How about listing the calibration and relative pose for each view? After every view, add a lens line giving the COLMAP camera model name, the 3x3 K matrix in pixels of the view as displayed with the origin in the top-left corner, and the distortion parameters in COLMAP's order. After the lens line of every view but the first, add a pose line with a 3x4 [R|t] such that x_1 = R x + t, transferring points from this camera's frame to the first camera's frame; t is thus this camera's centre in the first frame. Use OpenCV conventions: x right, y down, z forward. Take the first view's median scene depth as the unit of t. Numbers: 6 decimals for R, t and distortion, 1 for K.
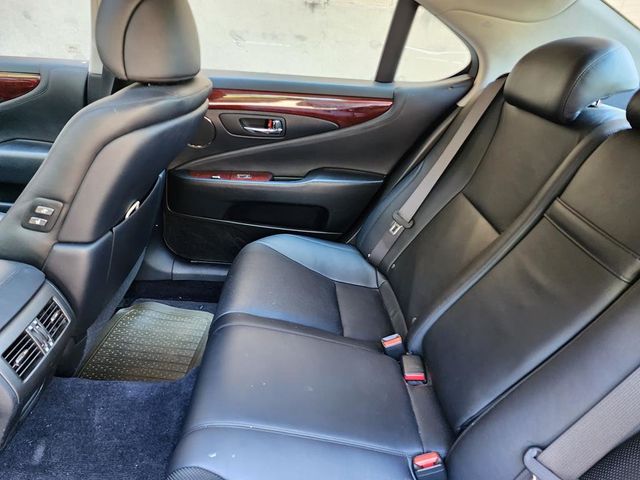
lens RADIAL K [[428.0, 0, 316.1], [0, 428.0, 242.3], [0, 0, 1]] dist [0.073711, -0.070080]
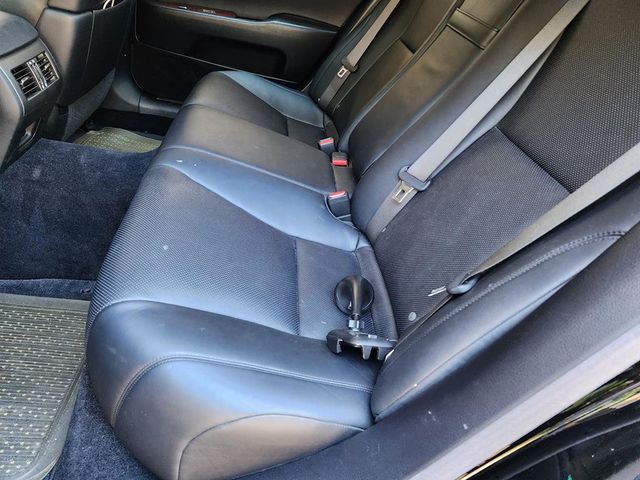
lens RADIAL K [[434.4, 0, 319.1], [0, 434.4, 240.3], [0, 0, 1]] dist [0.076286, -0.074925]
pose [[0.993541, 0.065065, 0.092970, 0.044257], [-0.077644, 0.987270, 0.138814, 0.261665], [-0.082755, -0.145136, 0.985945, -0.219952]]
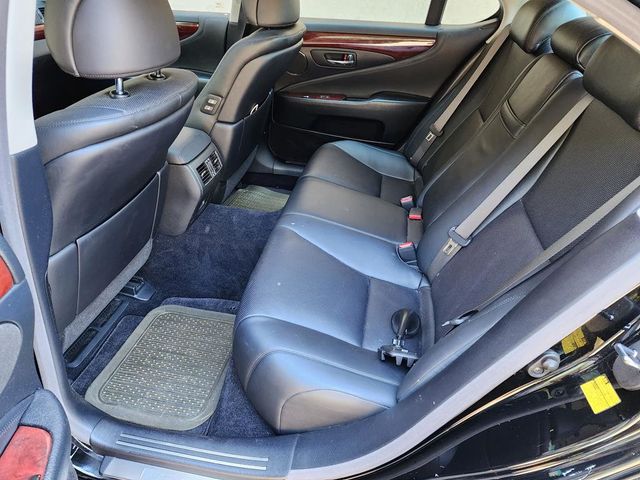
lens RADIAL K [[432.1, 0, 320.8], [0, 432.1, 243.3], [0, 0, 1]] dist [0.080009, -0.080108]
pose [[0.977680, 0.083381, -0.192847, 0.146005], [-0.062778, 0.991881, 0.110594, 0.180330], [0.200503, -0.096019, 0.974976, -0.482773]]
